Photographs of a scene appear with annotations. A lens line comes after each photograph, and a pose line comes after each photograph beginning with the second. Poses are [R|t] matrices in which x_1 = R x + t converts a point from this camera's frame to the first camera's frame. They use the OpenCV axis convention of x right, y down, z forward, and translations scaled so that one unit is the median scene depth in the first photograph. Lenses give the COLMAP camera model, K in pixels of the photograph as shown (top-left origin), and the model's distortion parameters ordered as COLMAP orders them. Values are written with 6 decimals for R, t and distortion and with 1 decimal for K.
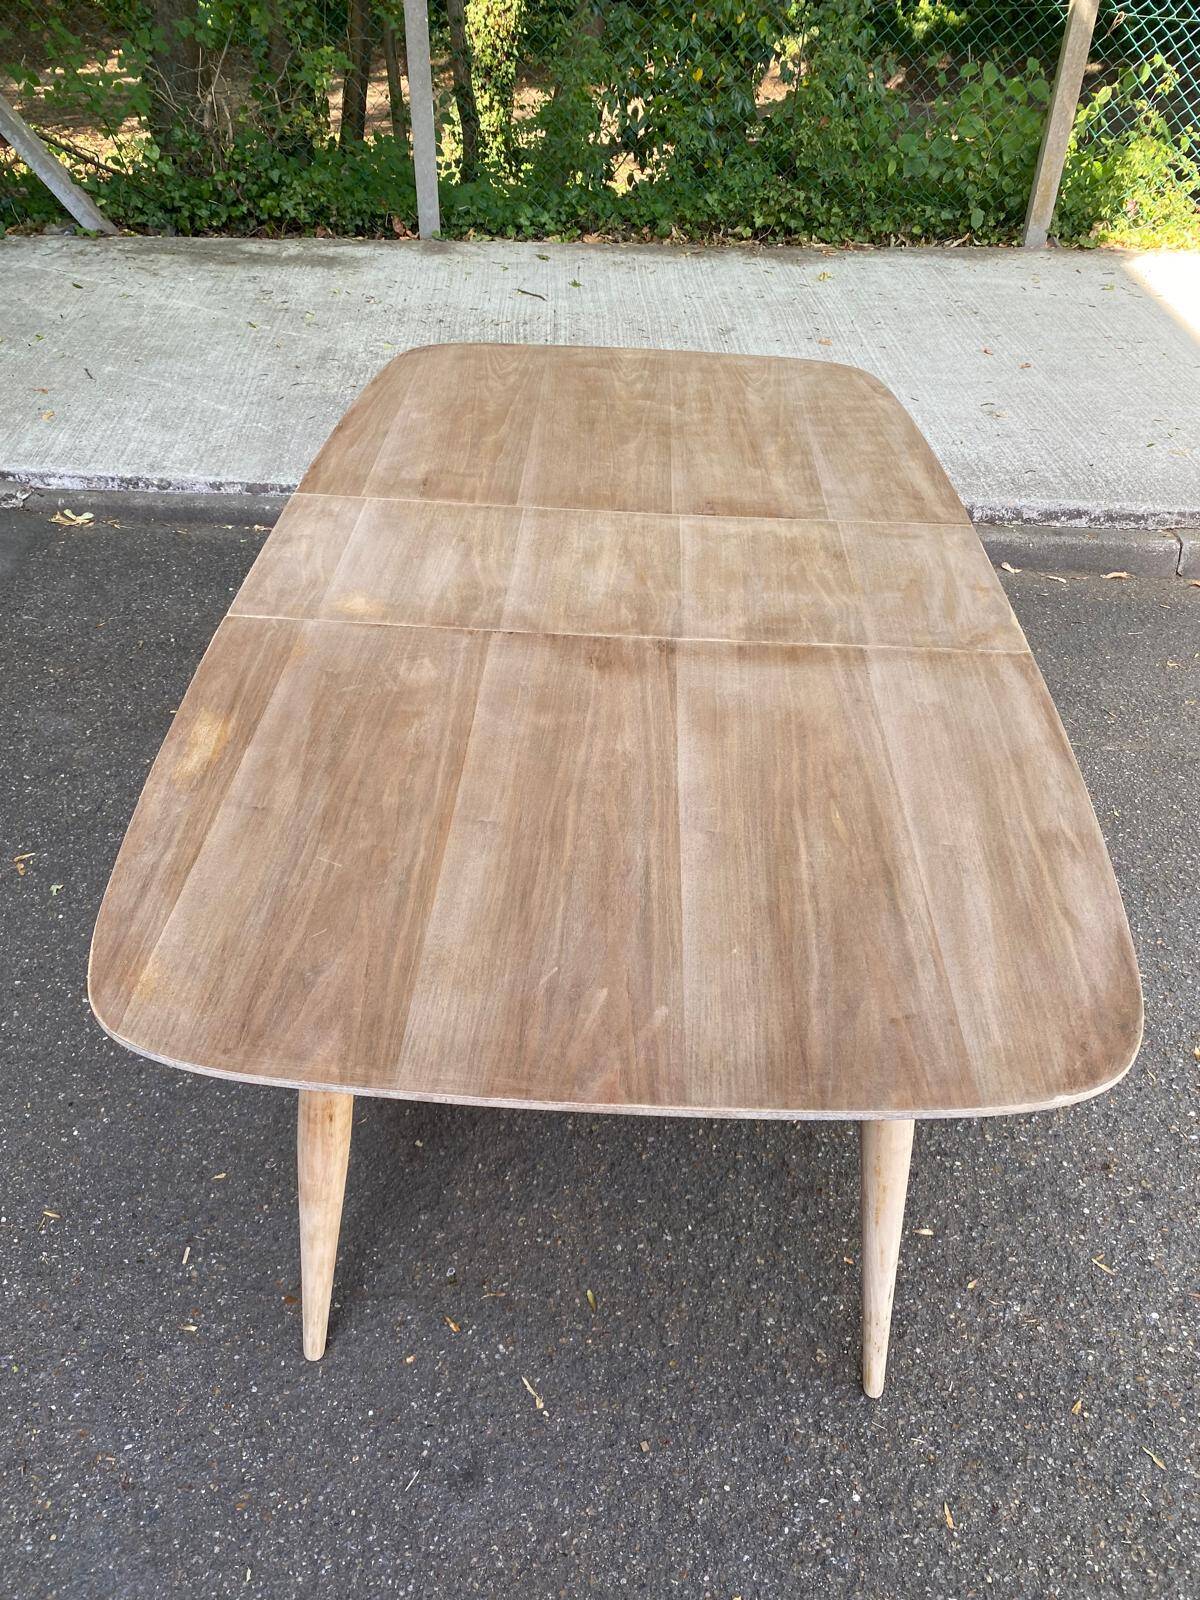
lens RADIAL K [[1227.0, 0, 591.8], [0, 1227.0, 772.0], [0, 0, 1]] dist [0.001801, 0.003356]
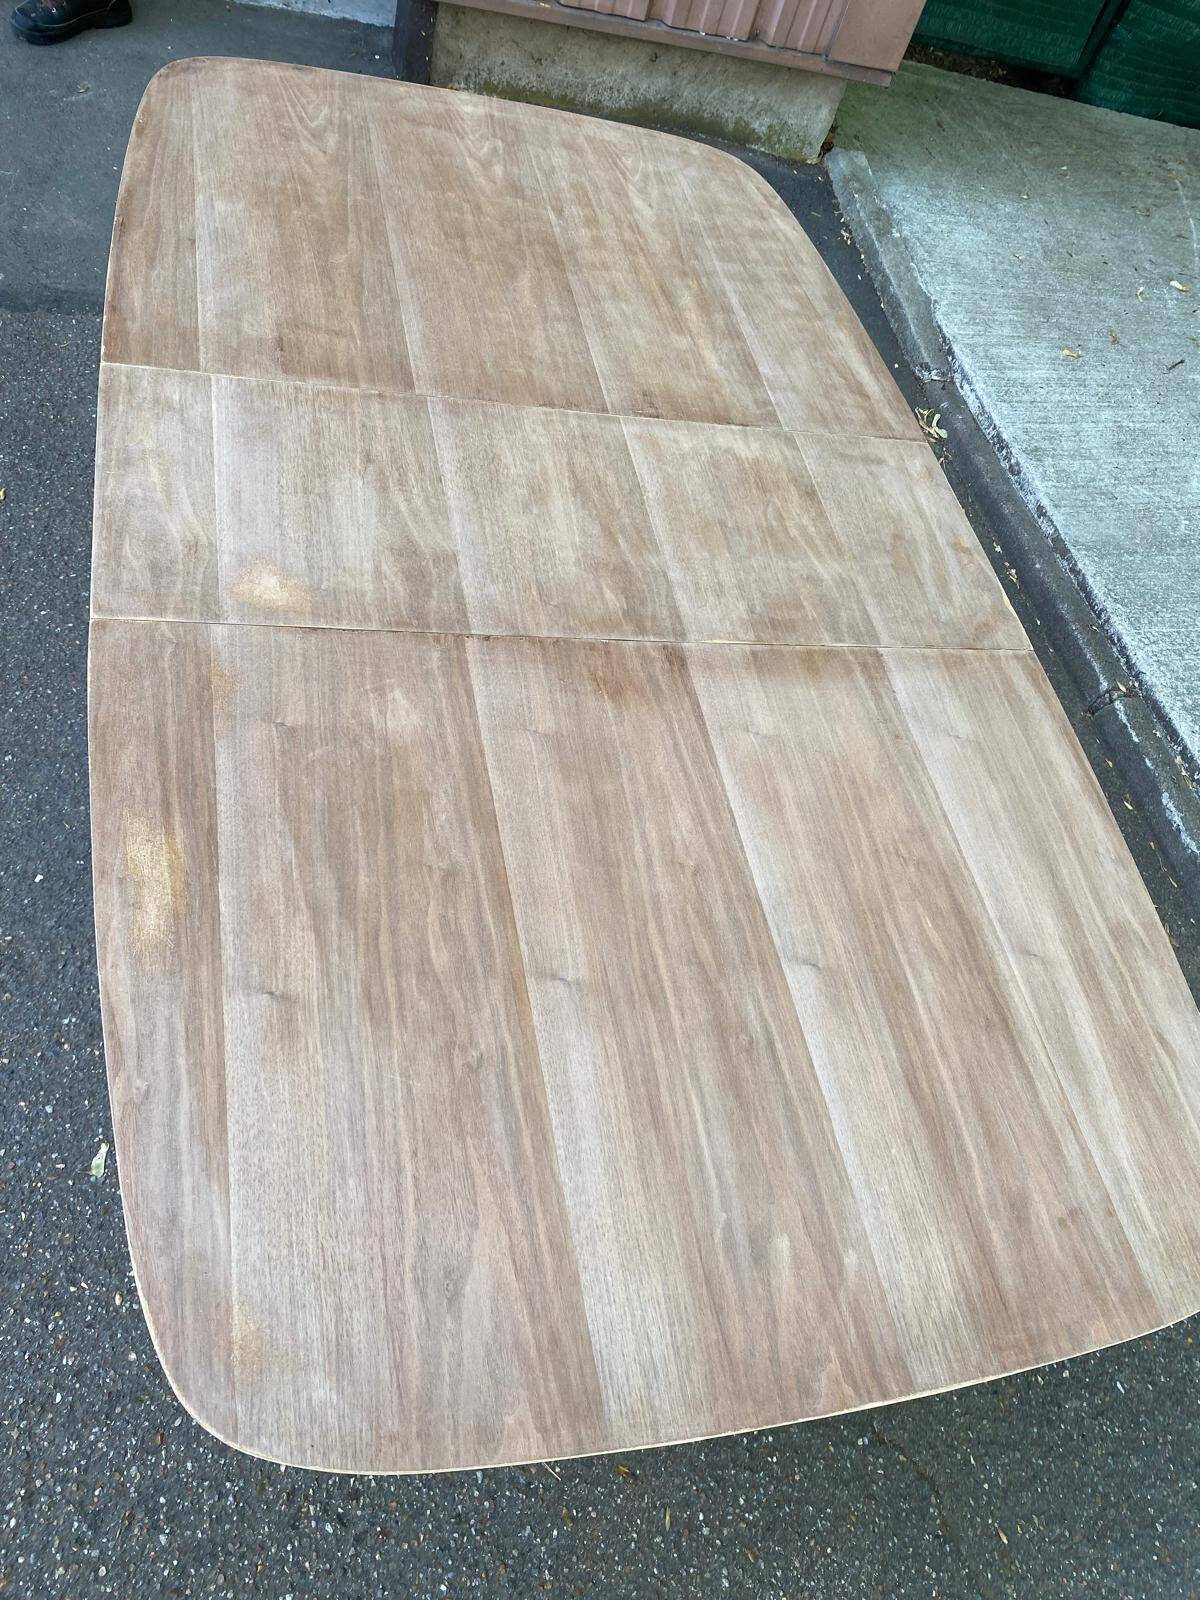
lens RADIAL K [[1222.6, 0, 600.1], [0, 1222.6, 780.1], [0, 0, 1]] dist [0.007791, -0.012276]
pose [[0.247040, 0.792641, -0.557398, 0.150704], [-0.772029, 0.508634, 0.381132, -0.150331], [0.585612, 0.336172, 0.737595, 0.182825]]
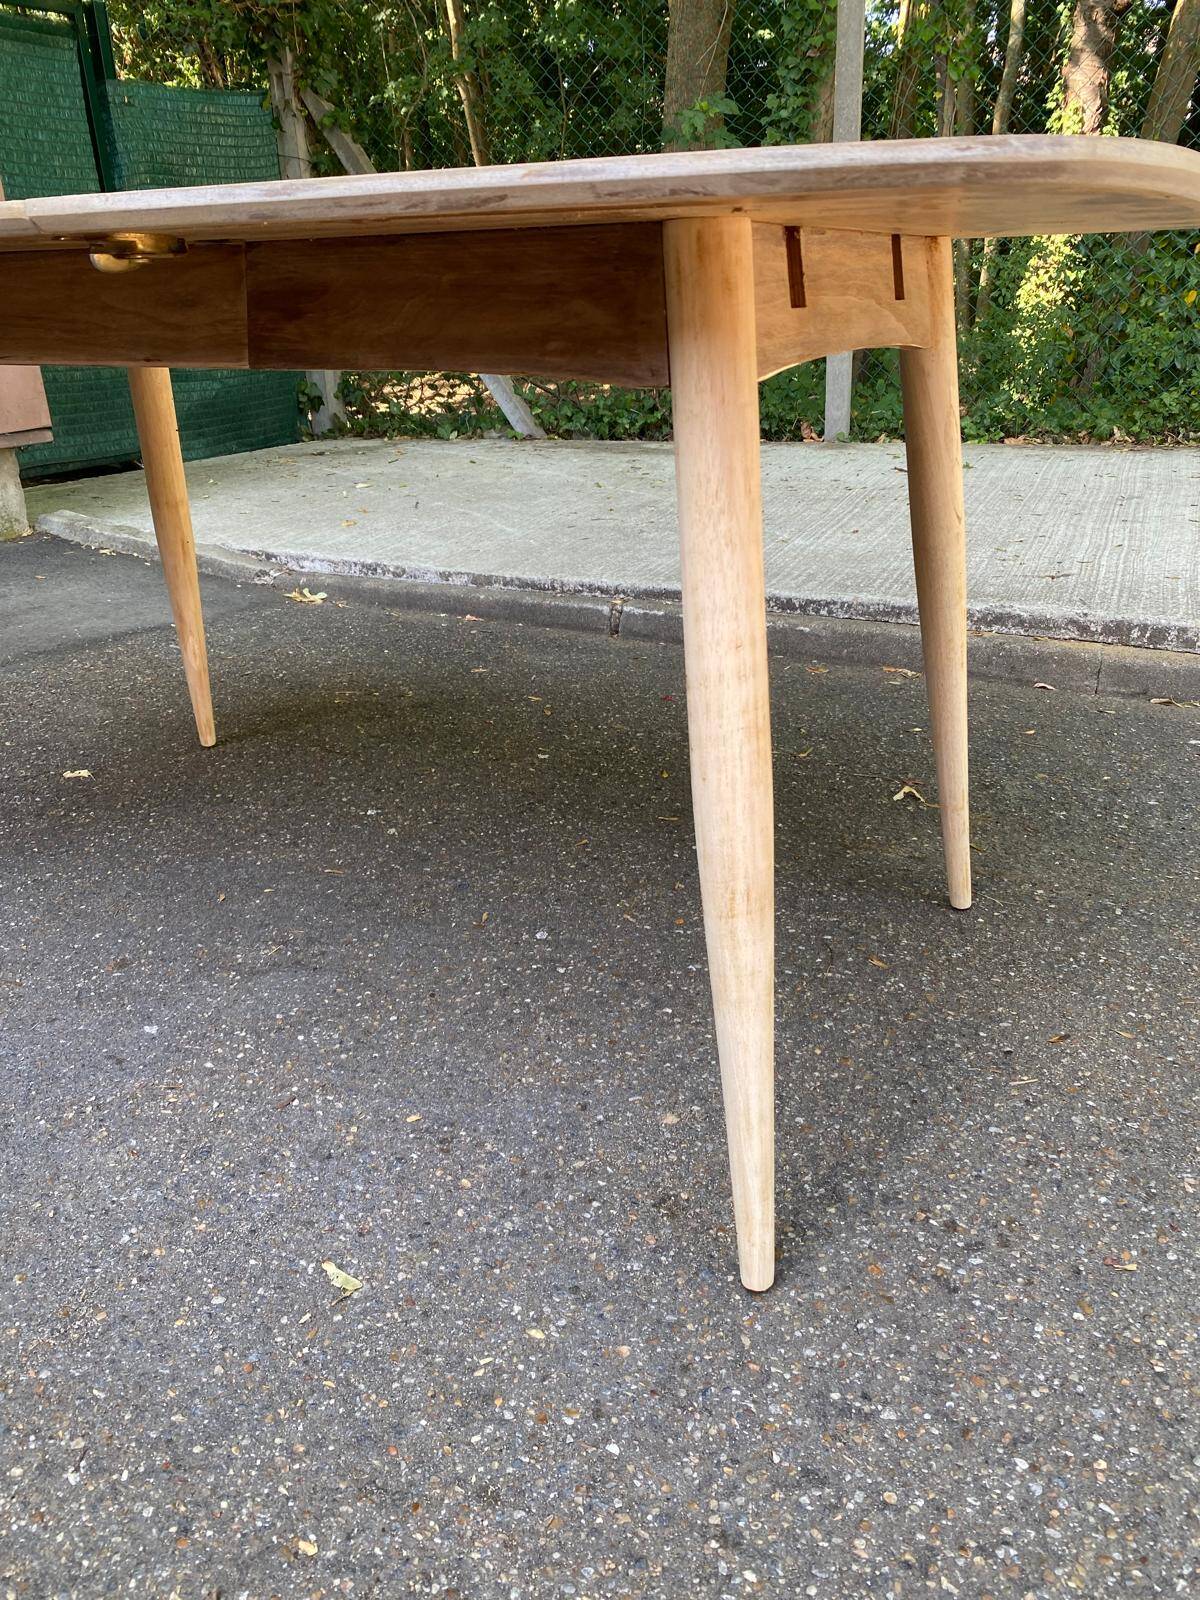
lens RADIAL K [[1203.3, 0, 590.7], [0, 1203.3, 803.6], [0, 0, 1]] dist [0.054935, -0.101408]
pose [[0.895630, 0.125164, -0.426827, 0.135158], [-0.226648, 0.954092, -0.195805, 0.056212], [0.382724, 0.272108, 0.882881, 0.189346]]
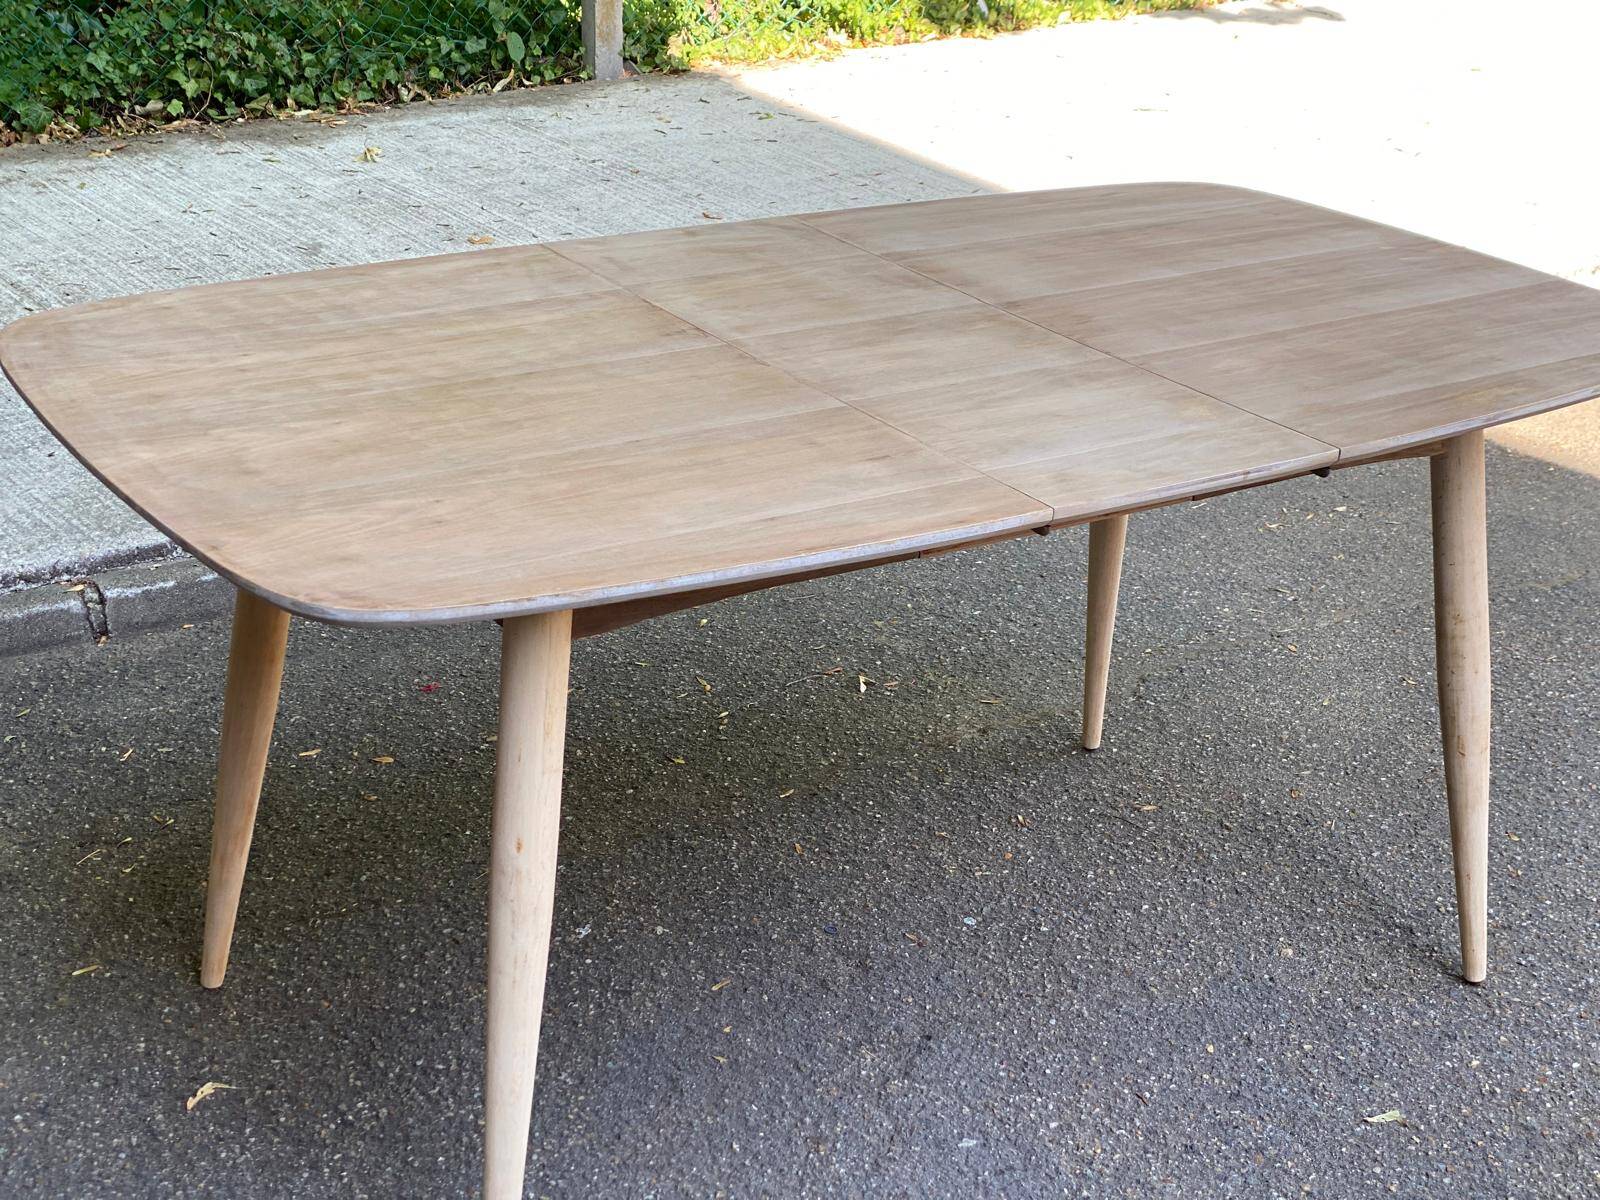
lens RADIAL K [[2381.4, 0, 809.8], [0, 2381.4, 590.5], [0, 0, 1]] dist [0.210520, -0.564442]
pose [[0.810118, -0.226922, 0.540570, -0.311012], [0.342096, 0.931772, -0.121536, 0.016333], [-0.476109, 0.283385, 0.832474, -0.033736]]
